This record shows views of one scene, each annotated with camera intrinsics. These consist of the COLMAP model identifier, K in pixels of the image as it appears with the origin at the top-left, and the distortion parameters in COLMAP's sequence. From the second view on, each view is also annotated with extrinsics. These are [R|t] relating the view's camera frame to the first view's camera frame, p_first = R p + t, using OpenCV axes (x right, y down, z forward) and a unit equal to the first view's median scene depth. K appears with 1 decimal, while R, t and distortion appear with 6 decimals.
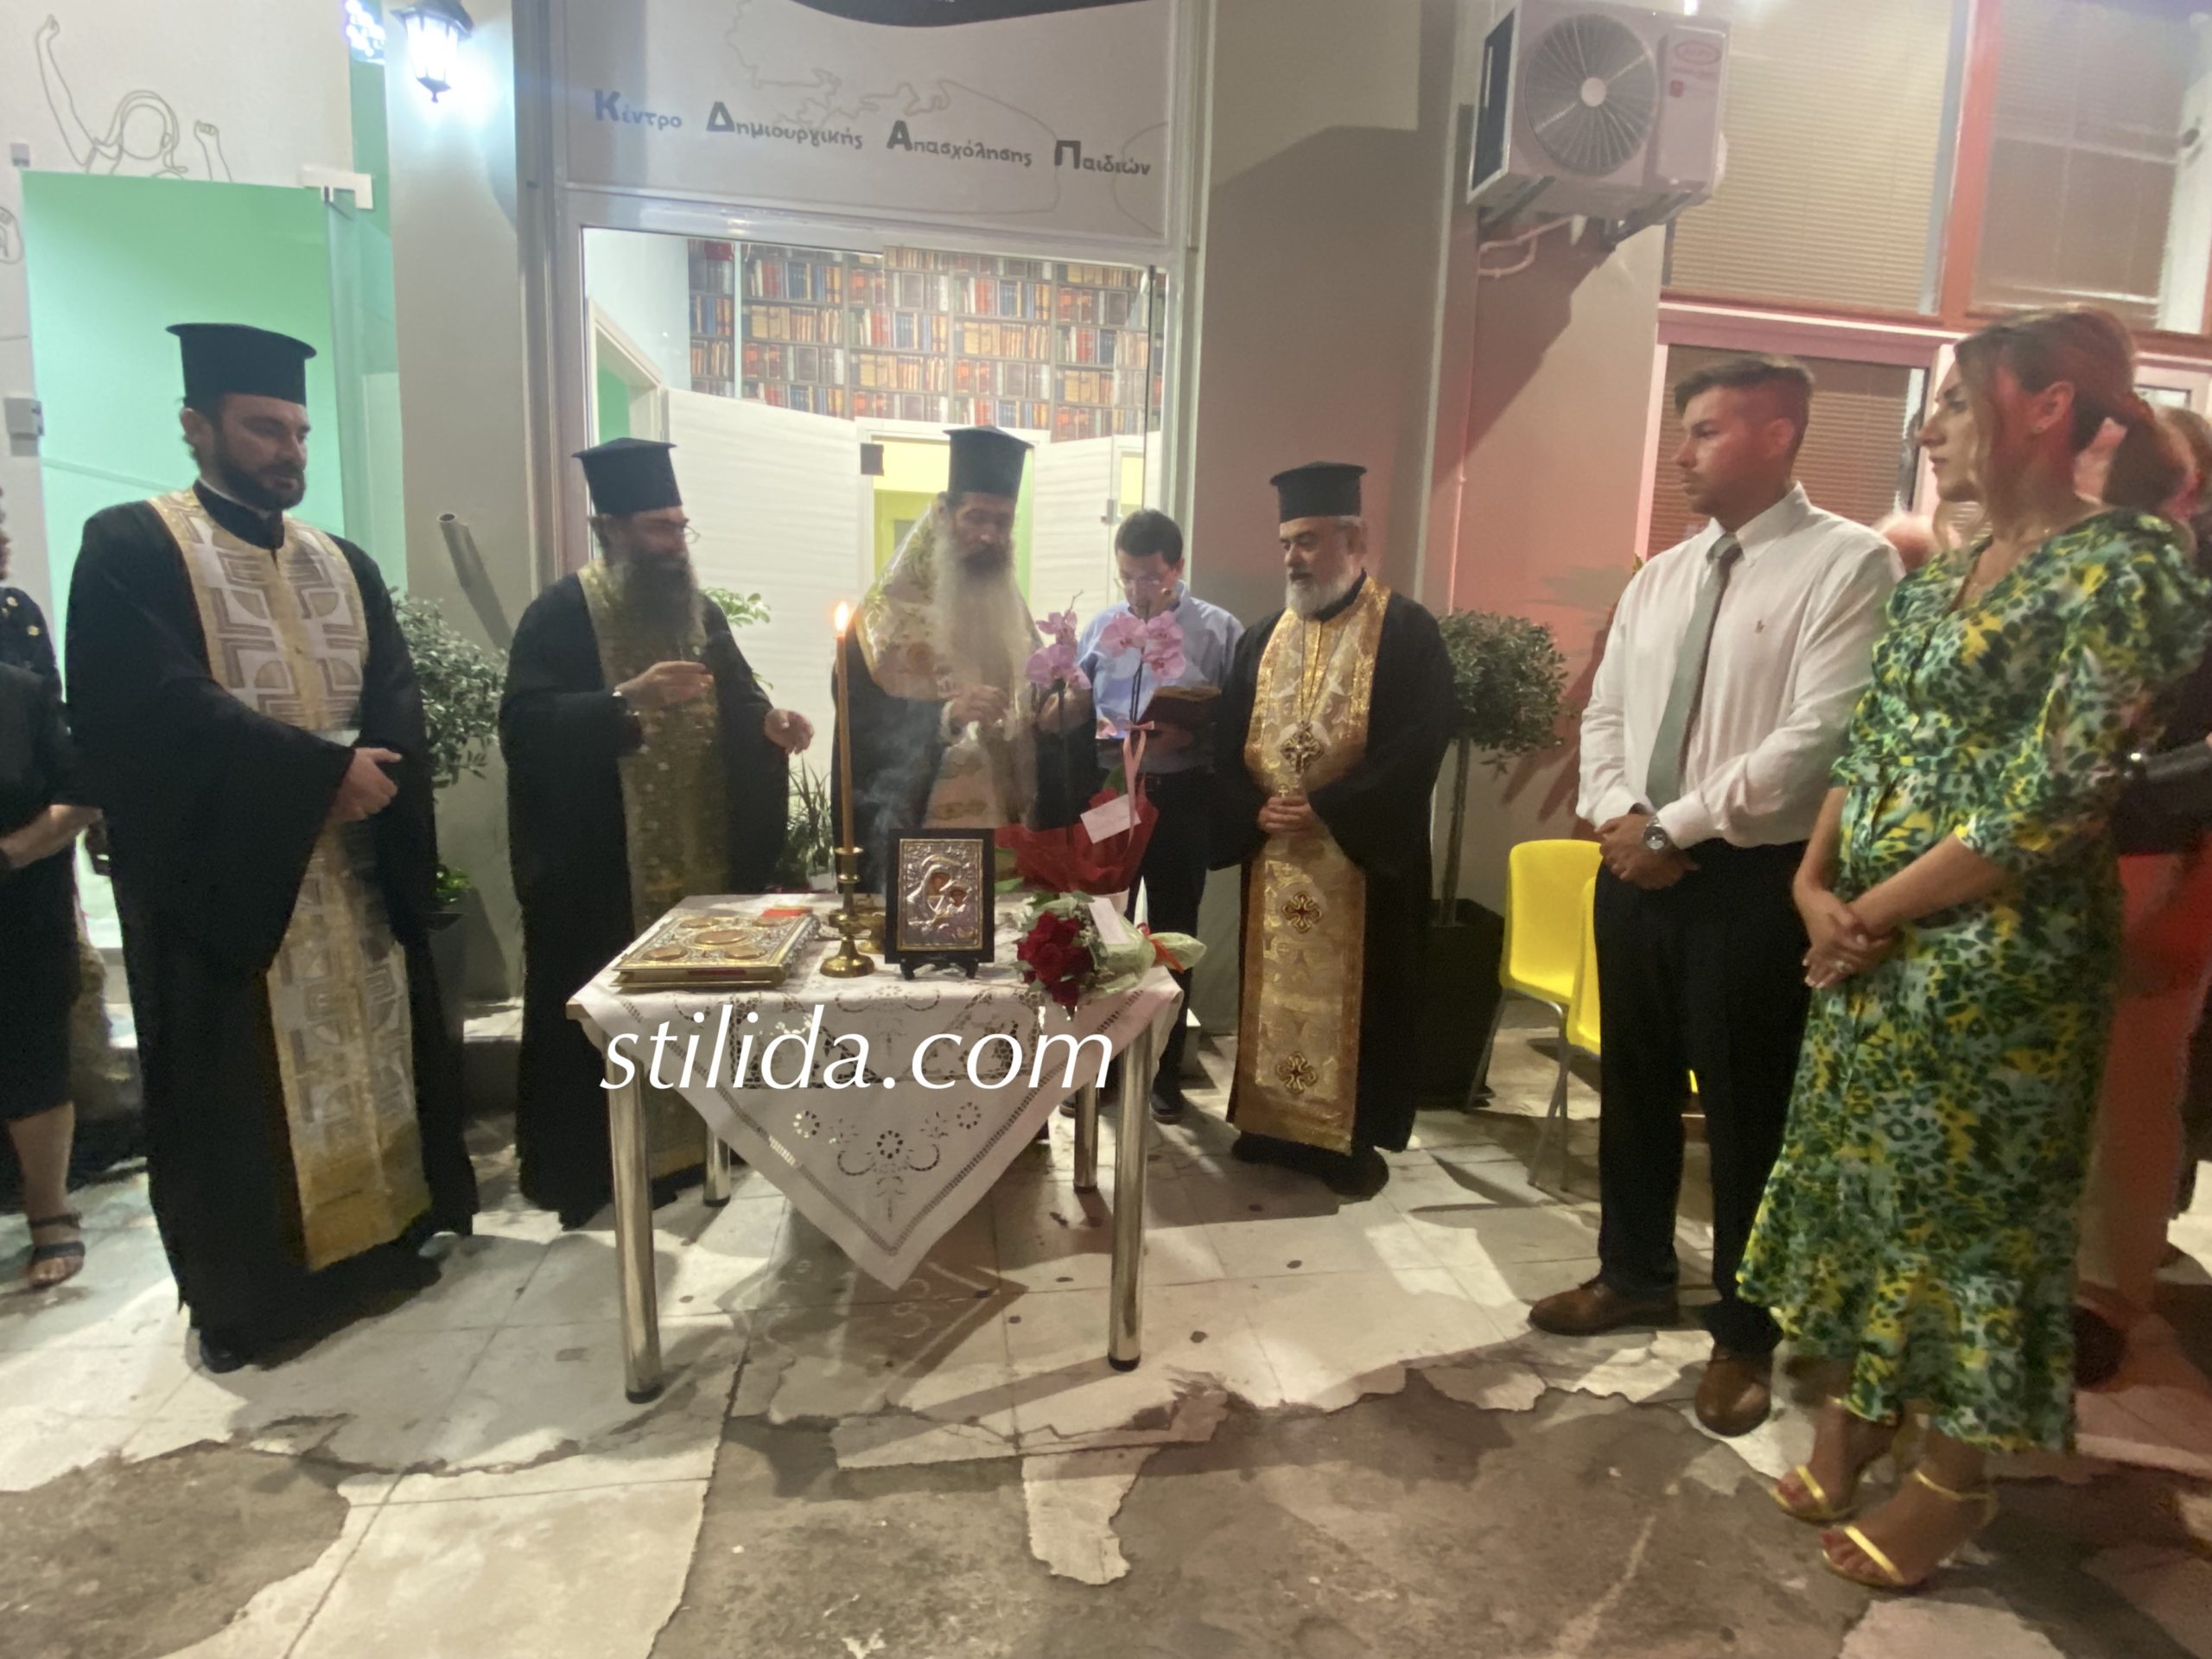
lens RADIAL K [[1137.7, 0, 1103.2], [0, 1137.7, 892.0], [0, 0, 1]] dist [0.013465, -0.008257]
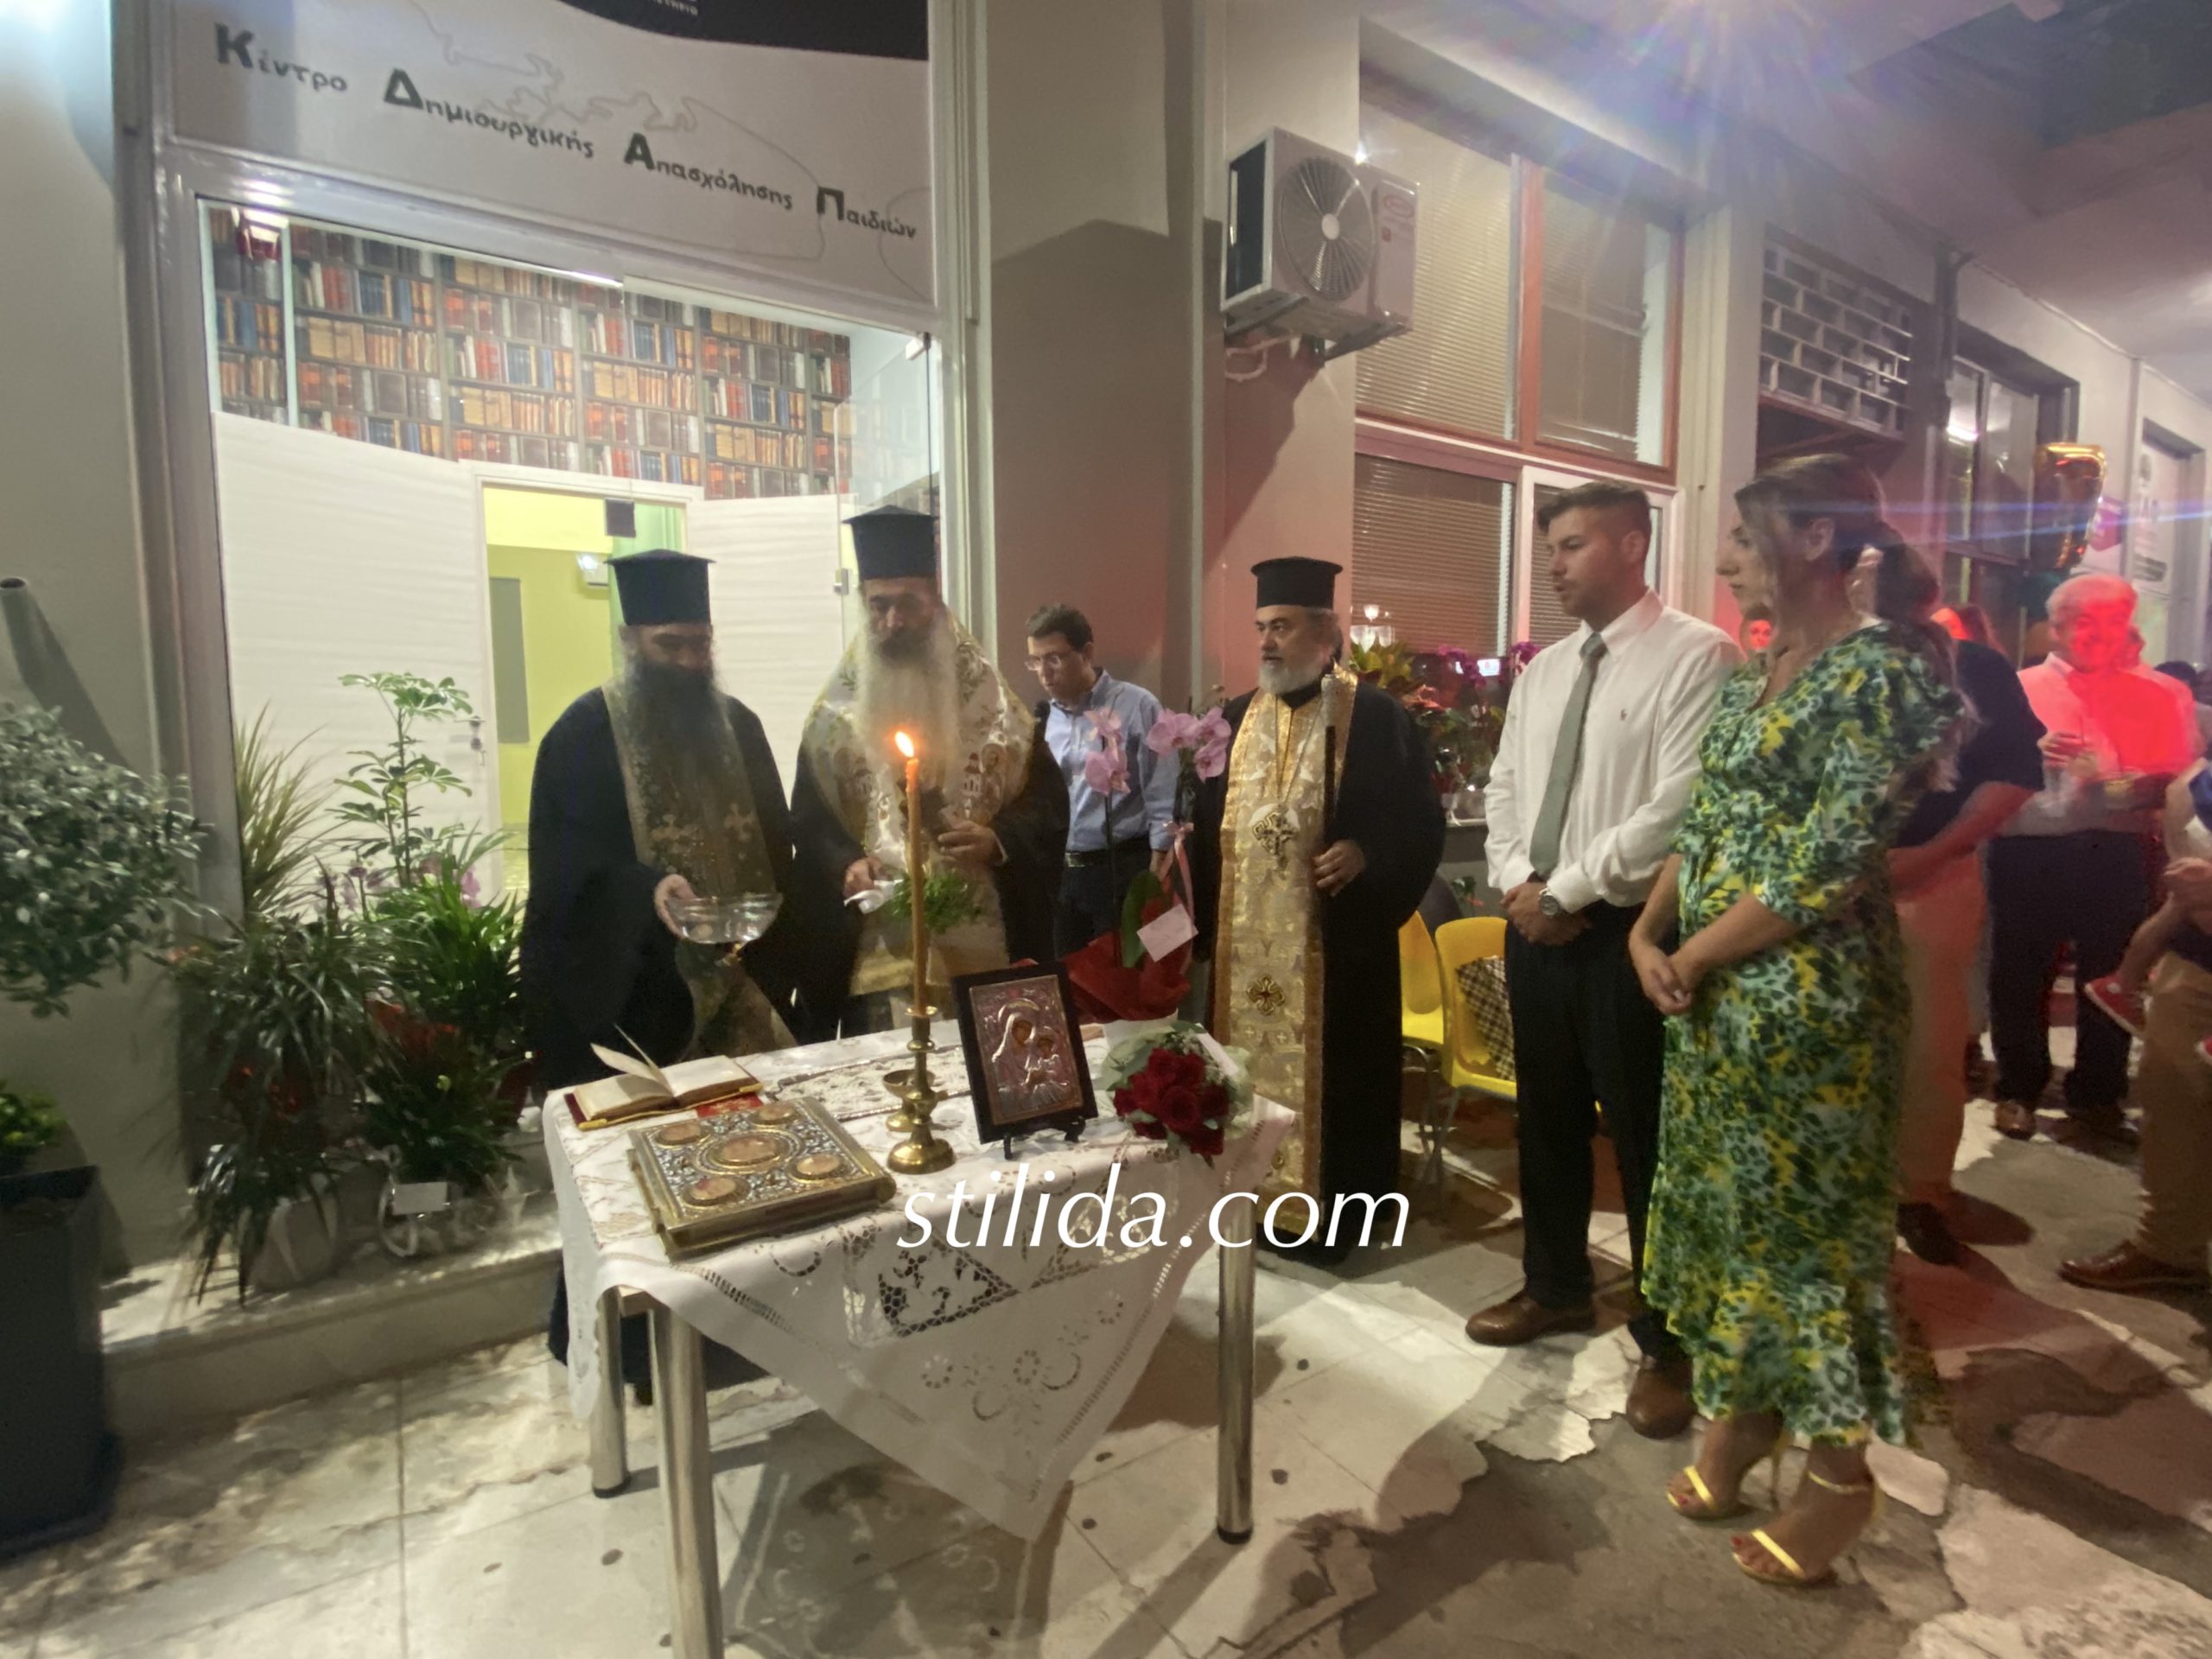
lens RADIAL K [[1116.7, 0, 1102.0], [0, 1116.7, 840.4], [0, 0, 1]] dist [0.002437, -0.007125]
pose [[0.913542, -0.068599, 0.400918, -0.220659], [0.099909, 0.993323, -0.057692, -0.076424], [-0.394283, 0.092760, 0.914295, 0.159649]]
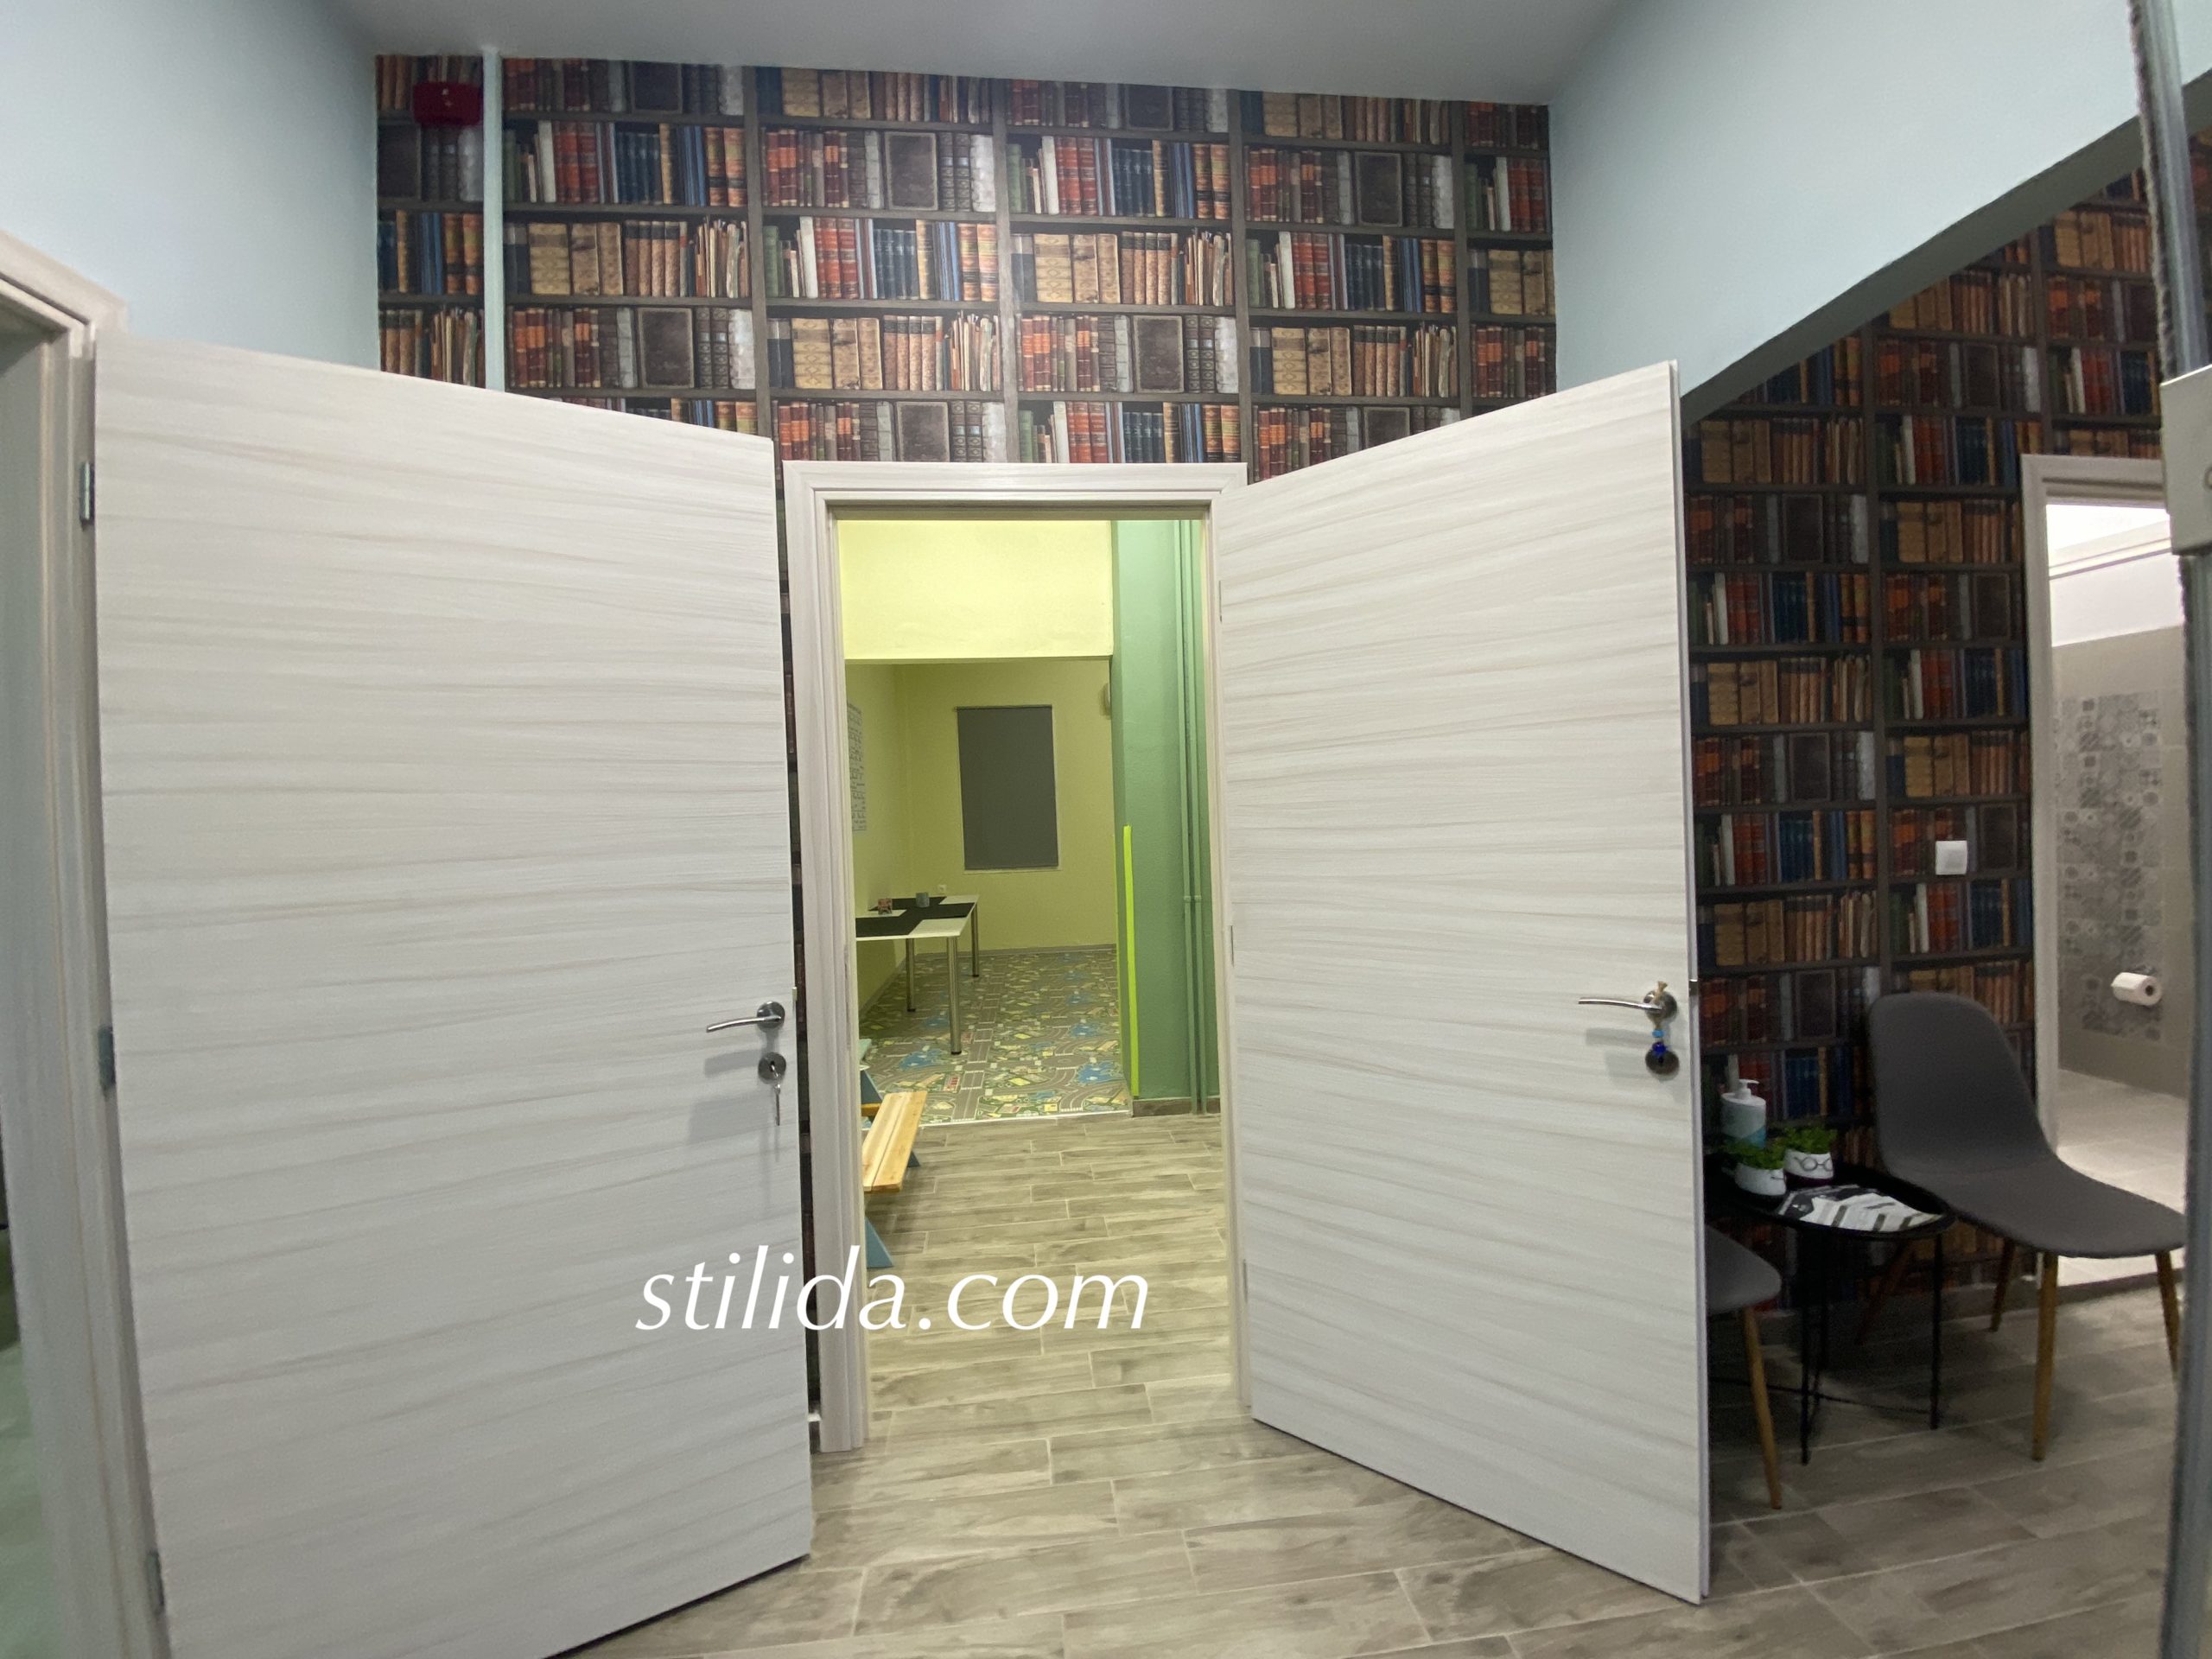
lens RADIAL K [[895.5, 0, 1102.2], [0, 895.5, 844.1], [0, 0, 1]] dist [-0.001984, -0.002523]
pose [[0.996062, -0.061516, -0.063838, -0.146694], [0.052313, 0.989191, -0.136981, -0.371849], [0.071575, 0.133102, 0.988515, 1.153230]]
